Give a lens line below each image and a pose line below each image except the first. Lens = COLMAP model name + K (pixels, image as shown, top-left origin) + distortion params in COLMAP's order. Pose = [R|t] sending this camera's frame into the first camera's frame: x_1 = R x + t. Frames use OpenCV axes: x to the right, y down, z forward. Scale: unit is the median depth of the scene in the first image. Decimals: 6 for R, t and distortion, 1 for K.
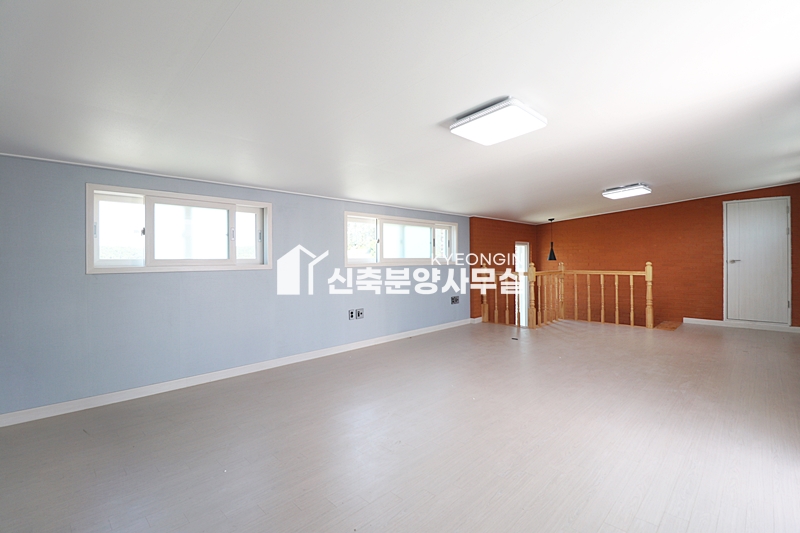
lens RADIAL K [[370.1, 0, 400.3], [0, 370.1, 259.7], [0, 0, 1]] dist [0.000279, -0.013979]
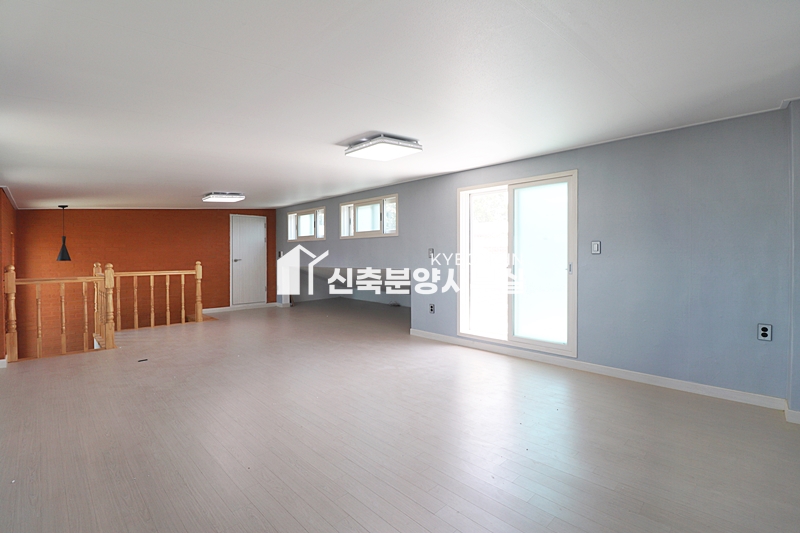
lens RADIAL K [[370.1, 0, 400.3], [0, 370.1, 259.7], [0, 0, 1]] dist [0.000279, -0.013979]
pose [[0.005703, -0.003224, 0.999979, -0.397256], [0.003743, 0.999988, 0.003203, -0.000362], [-0.999977, 0.003724, 0.005715, 0.378227]]
